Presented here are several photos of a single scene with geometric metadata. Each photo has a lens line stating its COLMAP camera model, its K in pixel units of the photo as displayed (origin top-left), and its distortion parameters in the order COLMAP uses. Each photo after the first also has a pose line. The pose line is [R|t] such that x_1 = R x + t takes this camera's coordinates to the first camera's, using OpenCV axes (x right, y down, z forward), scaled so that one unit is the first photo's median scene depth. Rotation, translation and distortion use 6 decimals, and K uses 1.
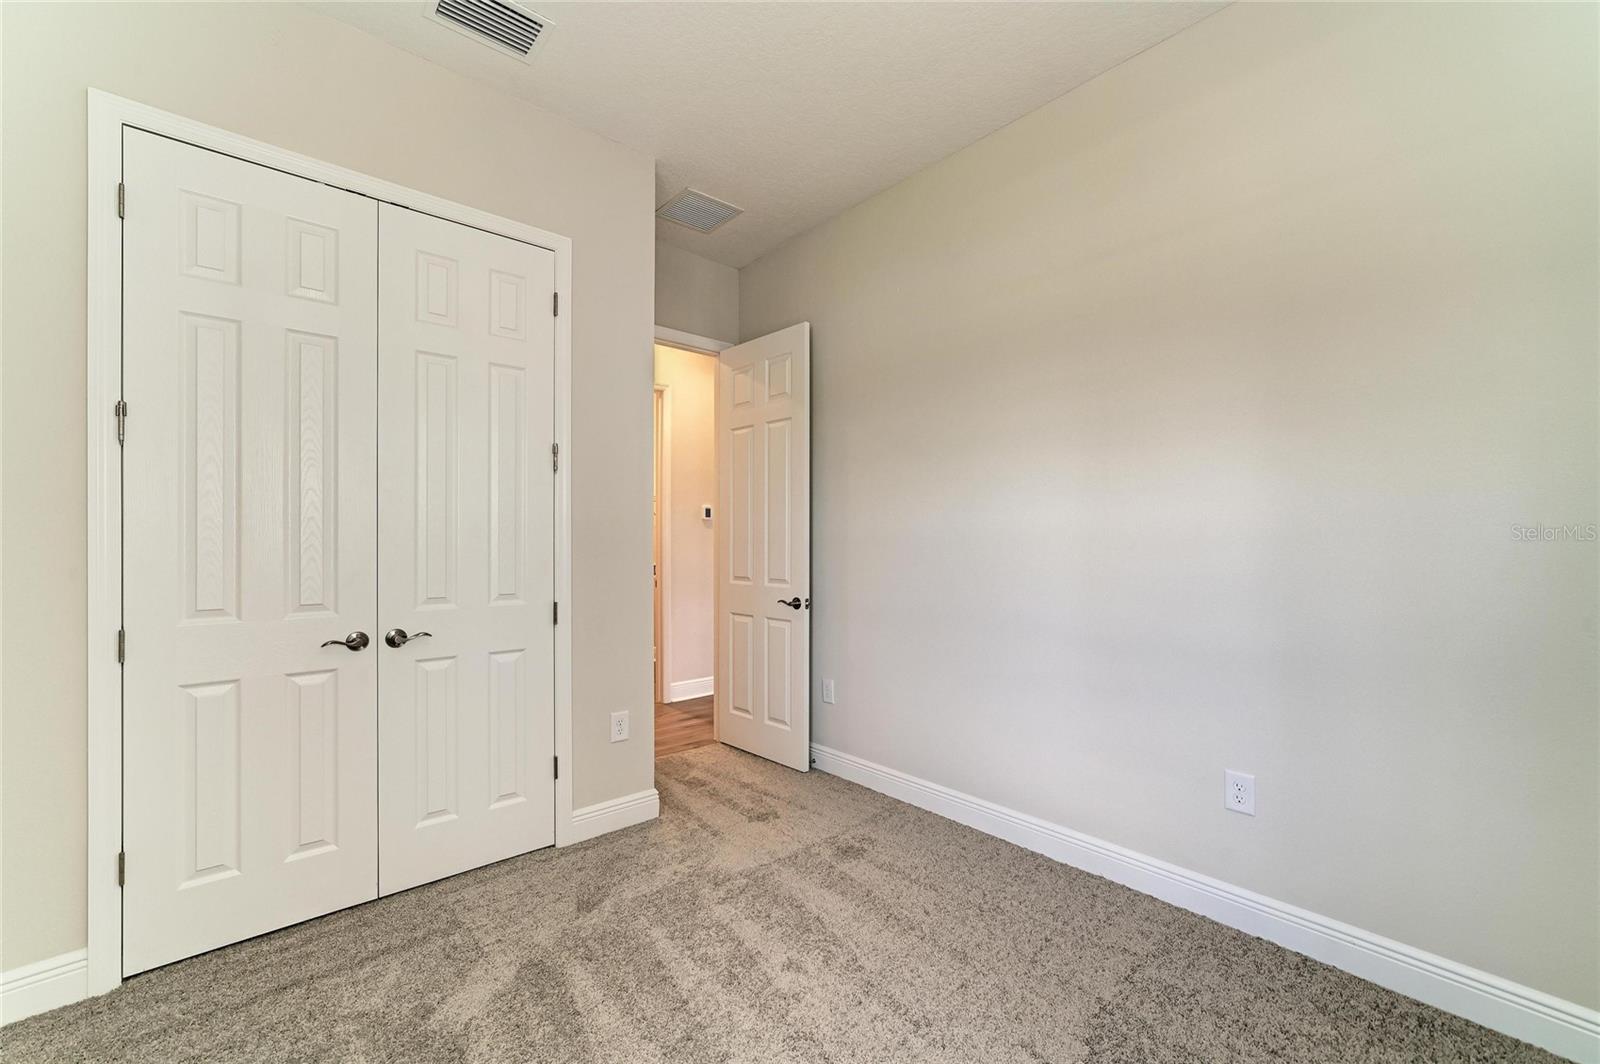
lens RADIAL K [[633.1, 0, 808.4], [0, 633.1, 541.6], [0, 0, 1]] dist [-0.008820, 0.001798]
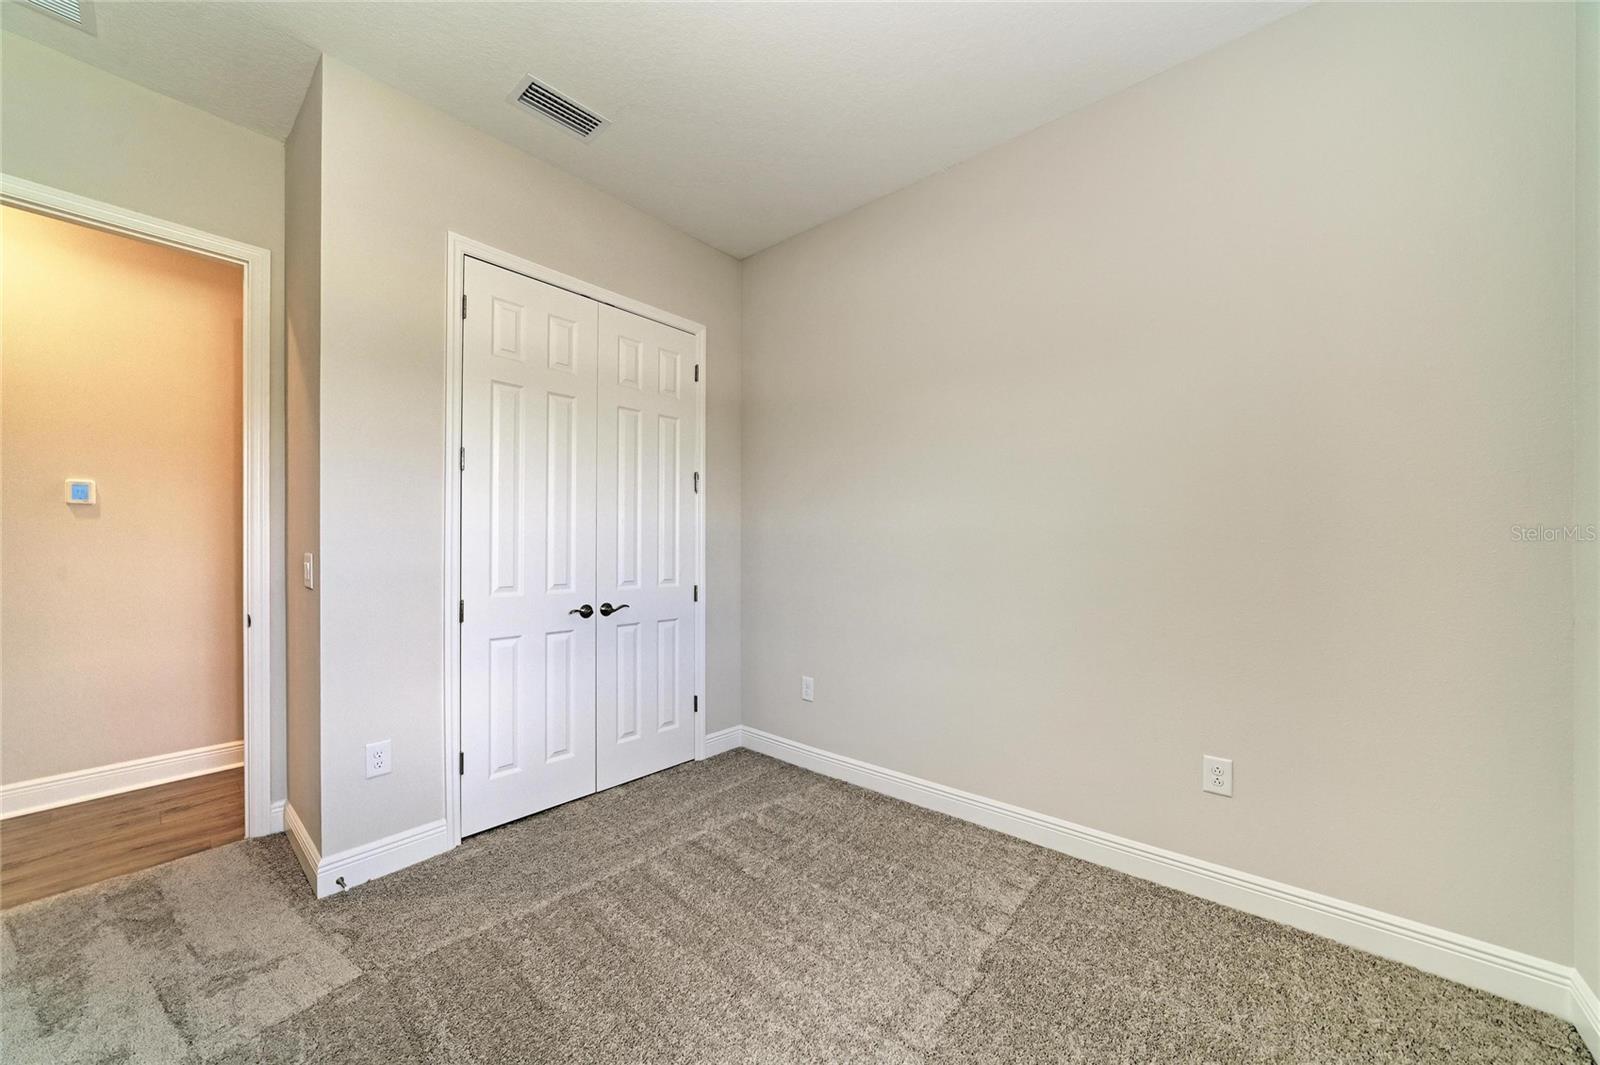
lens RADIAL K [[594.5, 0, 788.1], [0, 594.5, 534.3], [0, 0, 1]] dist [-0.015037, 0.004050]
pose [[0.990614, 0.014084, 0.135962, -0.394087], [-0.012037, 0.999802, -0.015868, 0.000662], [-0.136158, 0.014082, 0.990587, -0.346596]]
